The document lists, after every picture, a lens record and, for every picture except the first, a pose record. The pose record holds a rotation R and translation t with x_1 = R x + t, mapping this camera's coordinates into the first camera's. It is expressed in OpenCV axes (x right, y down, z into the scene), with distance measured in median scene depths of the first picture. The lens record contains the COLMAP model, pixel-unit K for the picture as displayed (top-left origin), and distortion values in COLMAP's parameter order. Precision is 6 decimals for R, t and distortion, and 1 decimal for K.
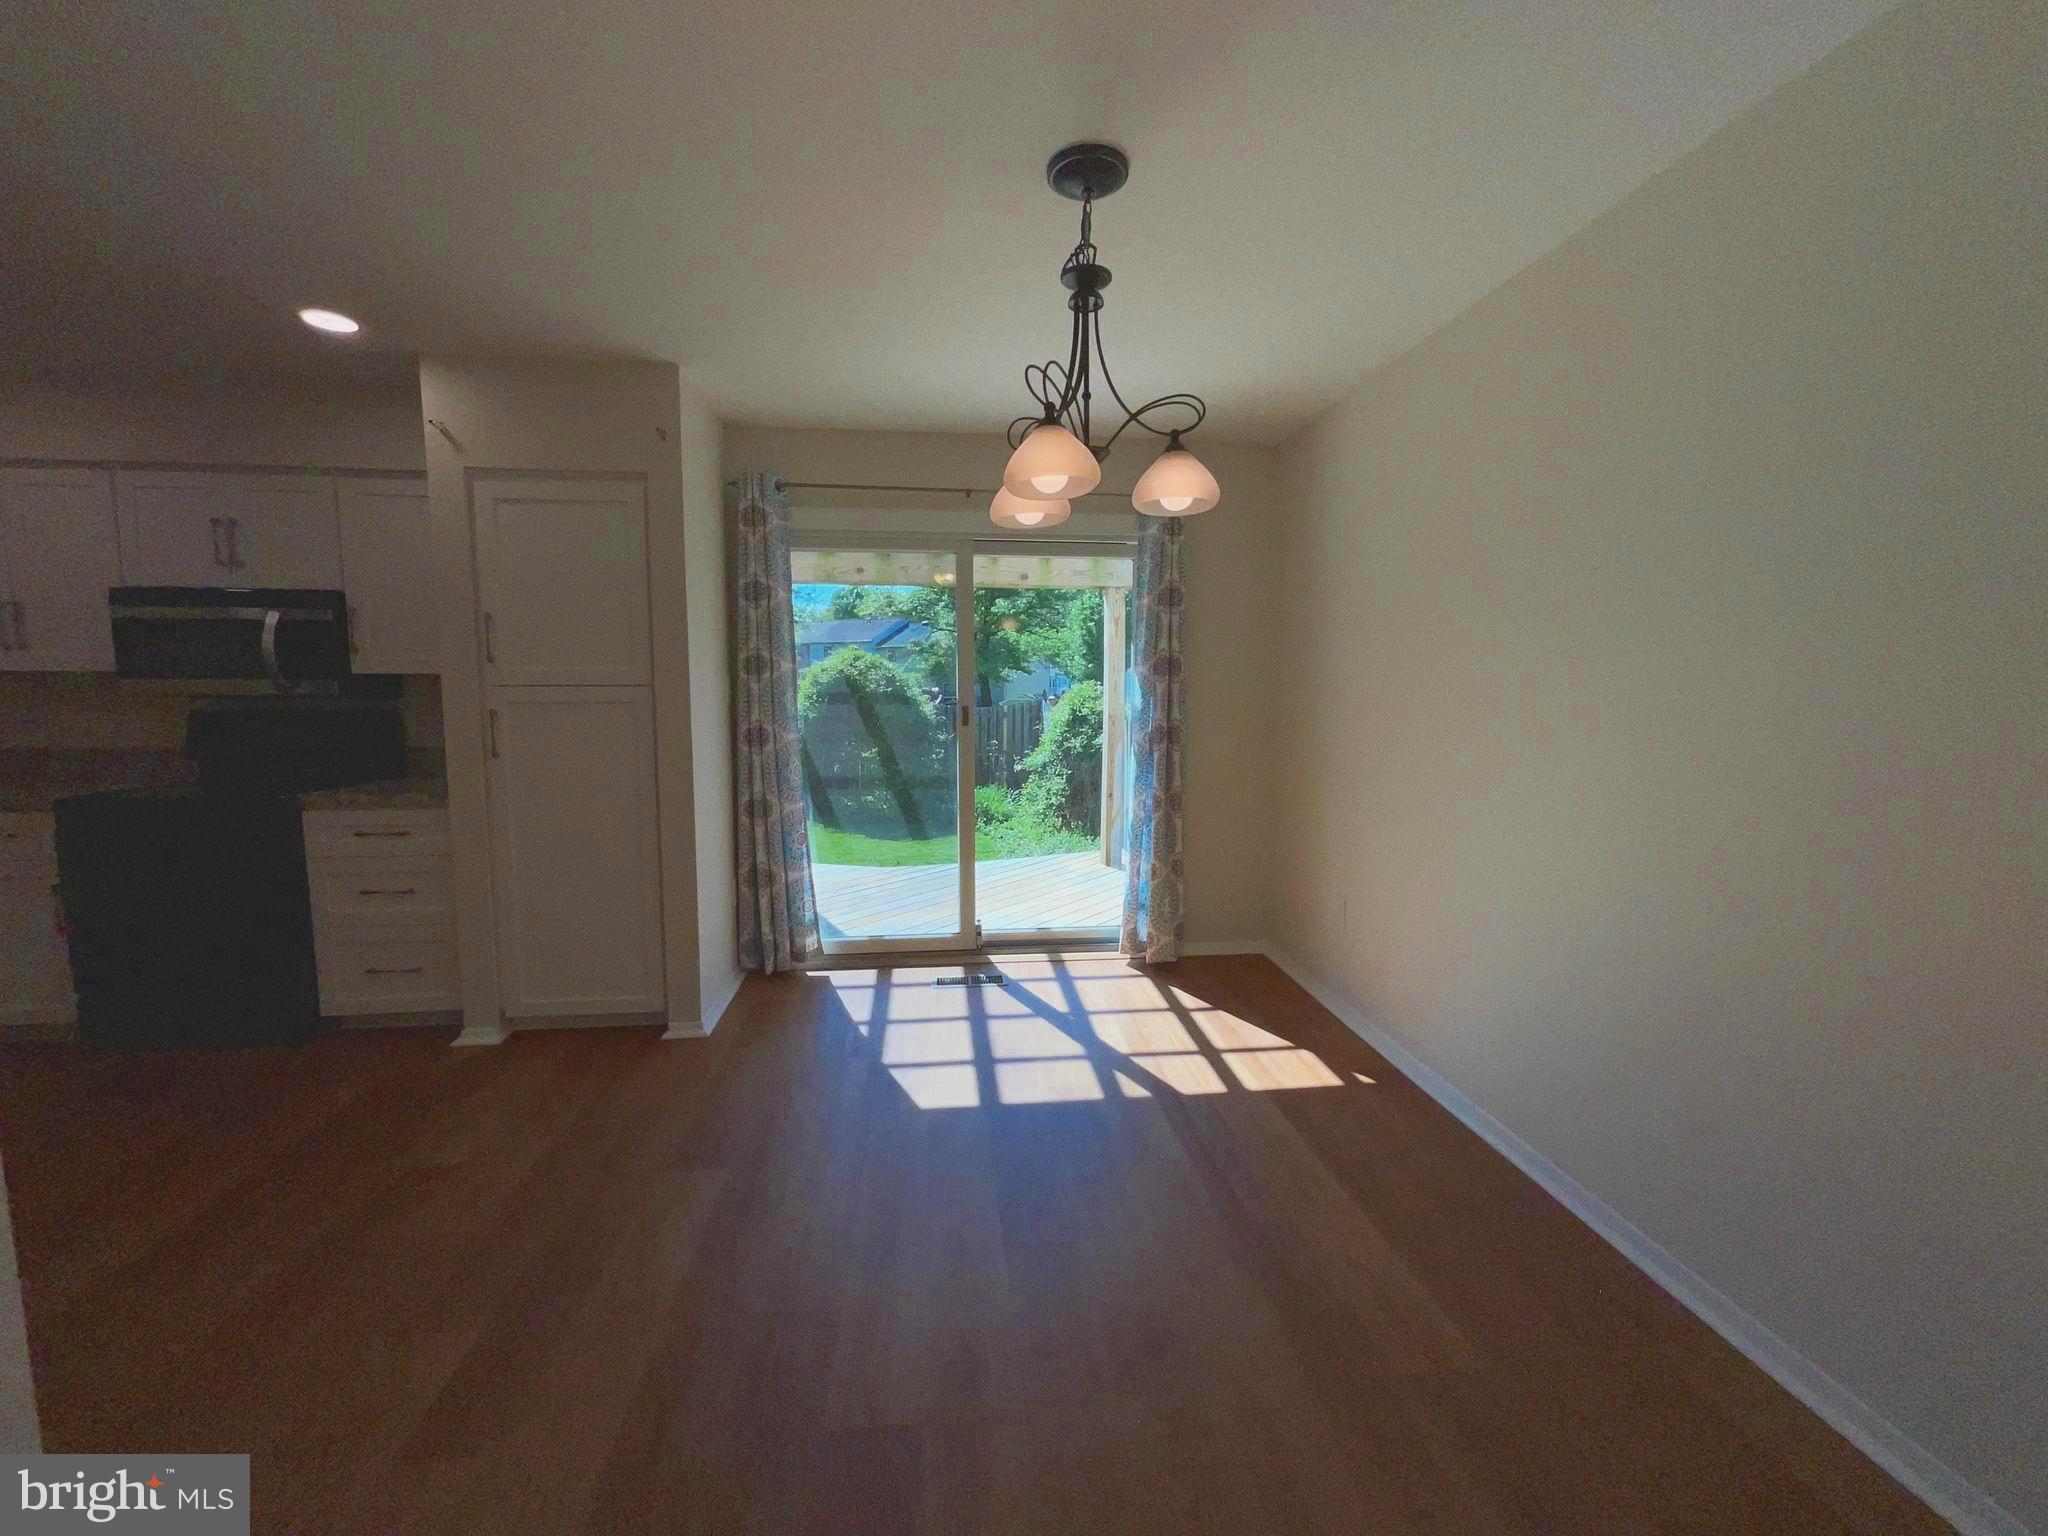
lens RADIAL K [[839.4, 0, 1035.2], [0, 839.4, 759.6], [0, 0, 1]] dist [0.001573, -0.001247]
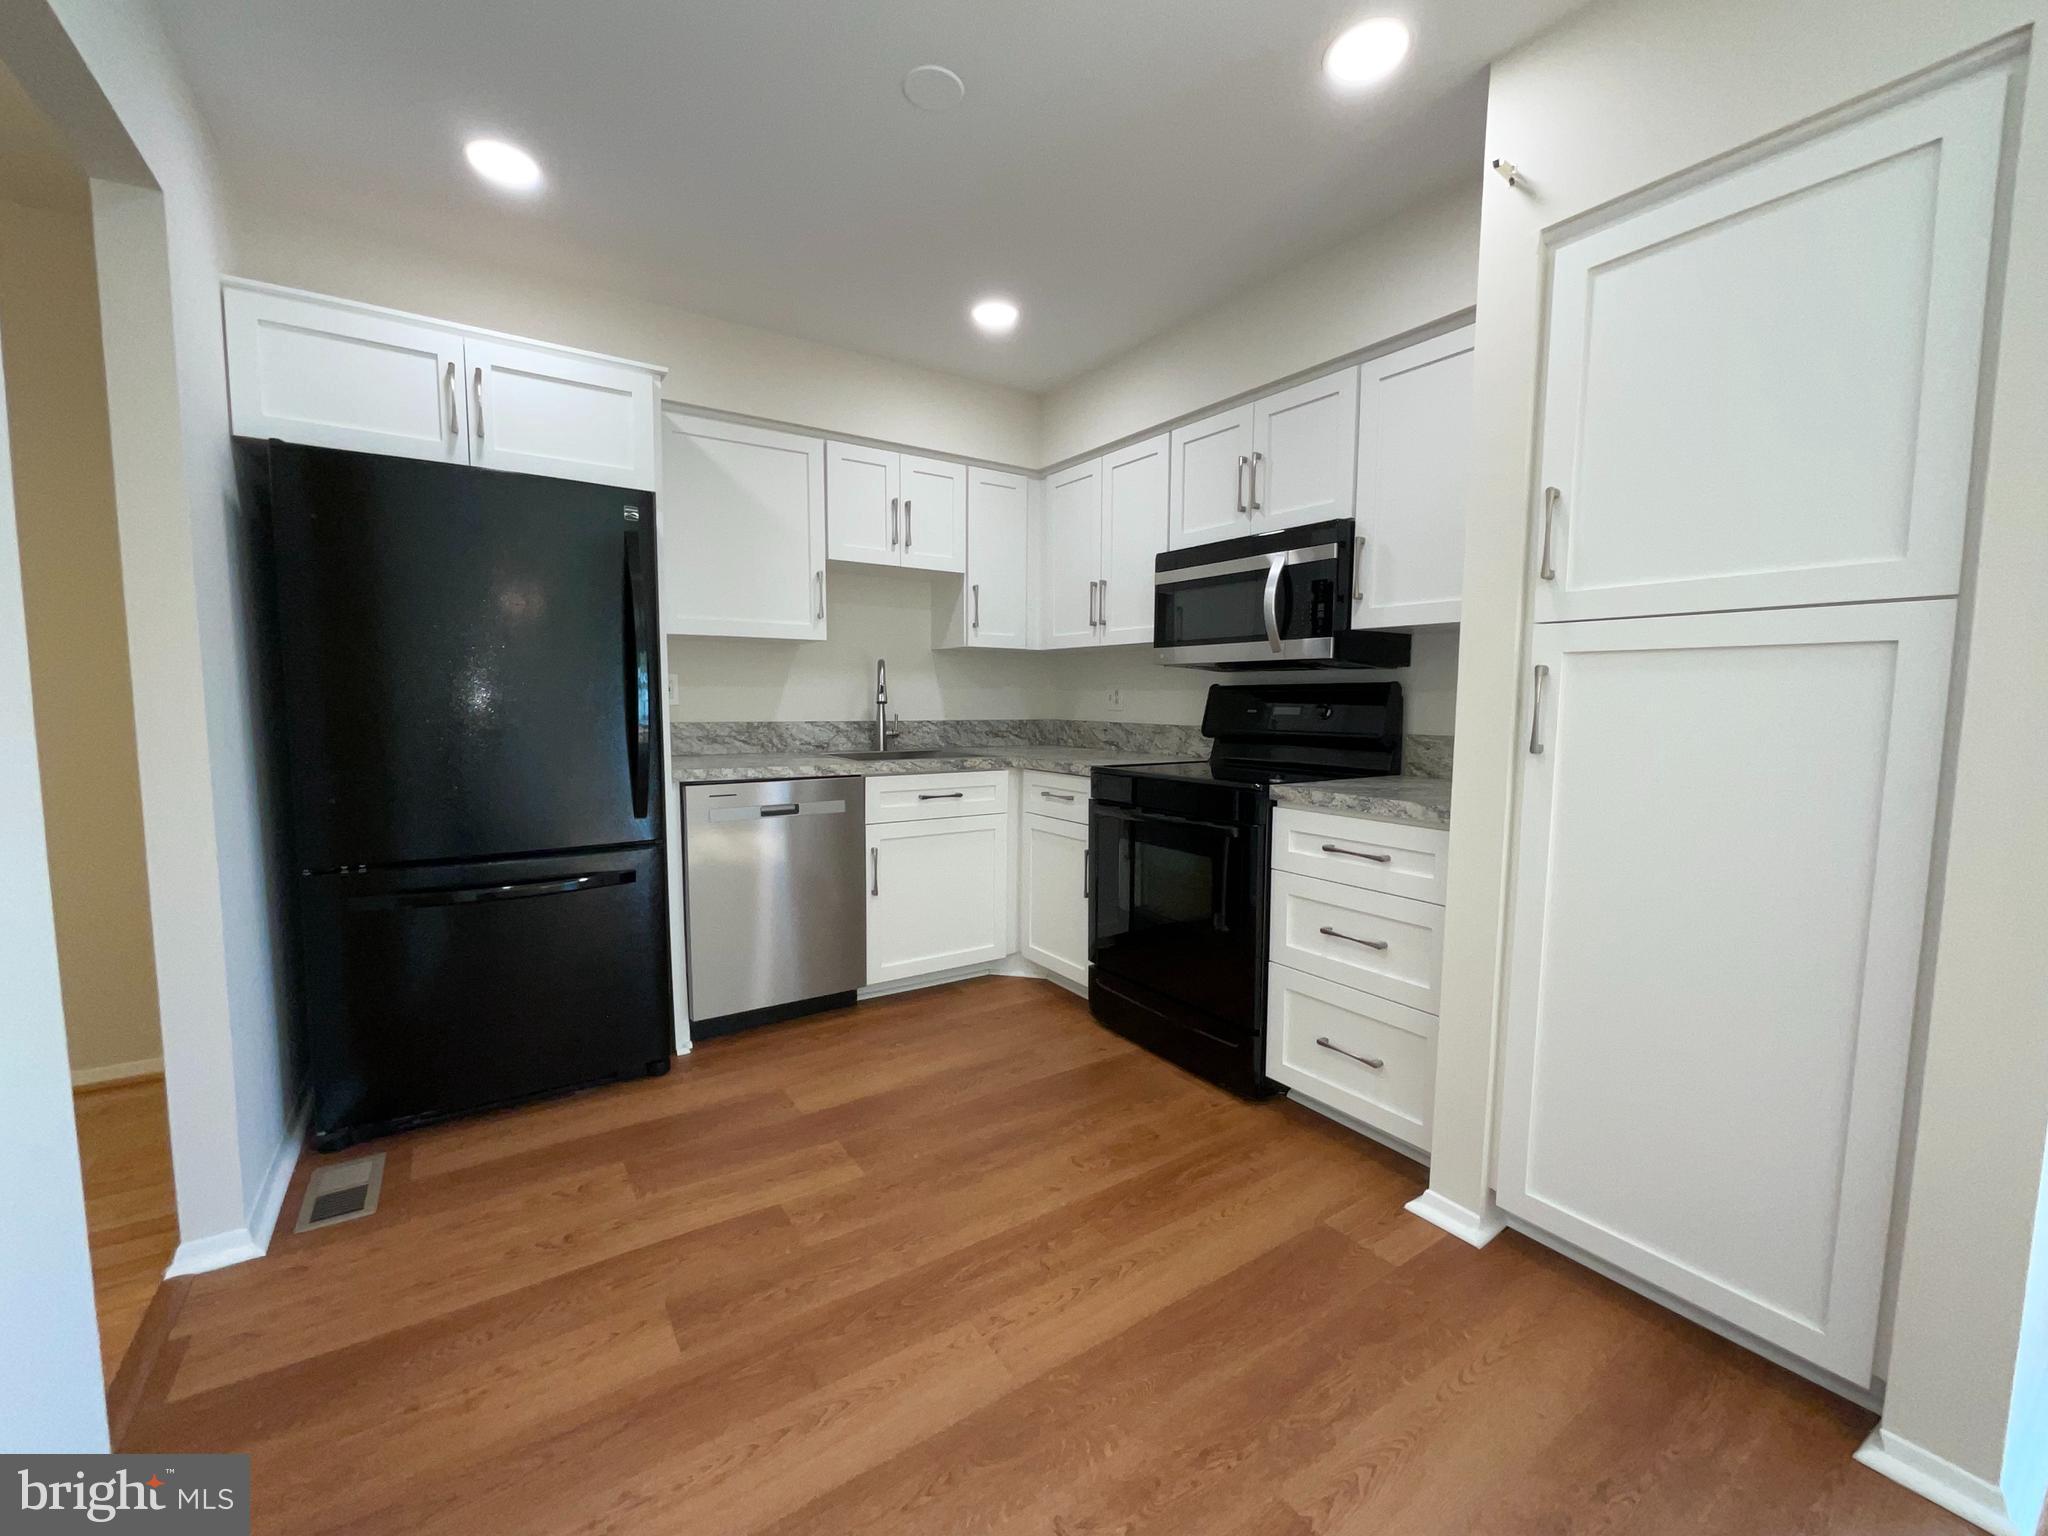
lens RADIAL K [[839.4, 0, 1026.2], [0, 839.4, 768.3], [0, 0, 1]] dist [0.001573, -0.001247]
pose [[0.461325, 0.082463, -0.883391, -0.282294], [-0.092989, 0.994682, 0.044291, 0.012430], [0.882345, 0.061713, 0.466540, 0.409972]]
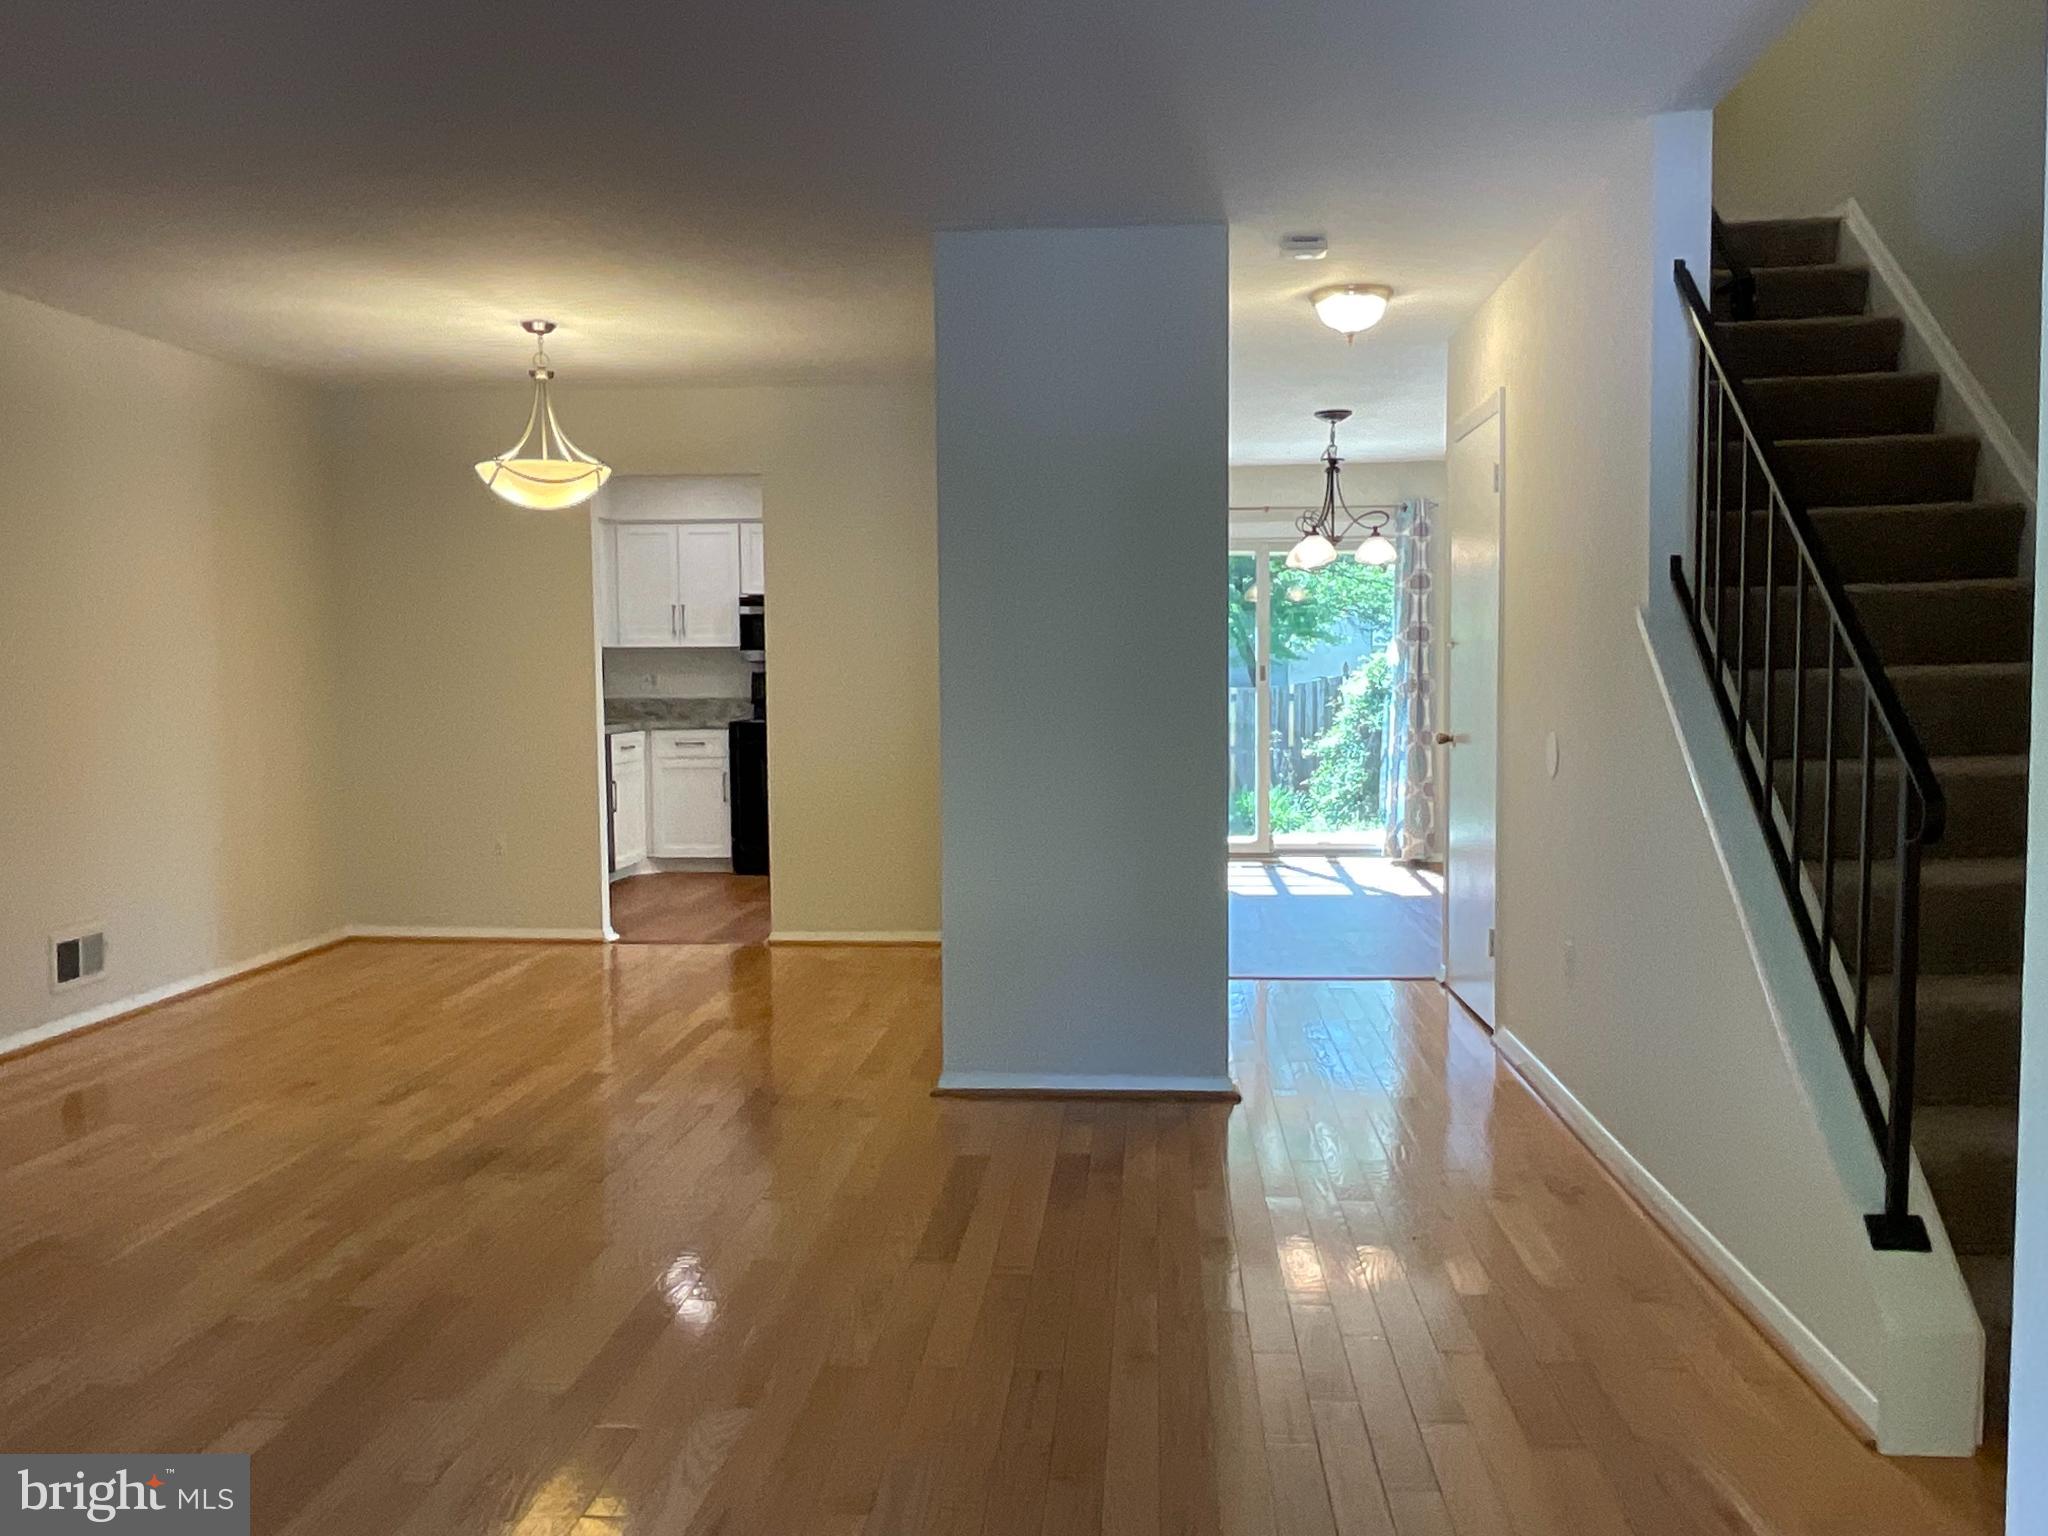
lens RADIAL K [[1634.3, 0, 1013.7], [0, 1634.3, 769.0], [0, 0, 1]] dist [0.016734, 0.006439]
pose [[0.979499, 0.003623, -0.201418, 0.062422], [-0.008768, 0.999658, -0.024654, 0.198612], [0.201259, 0.025914, 0.979195, -1.915286]]
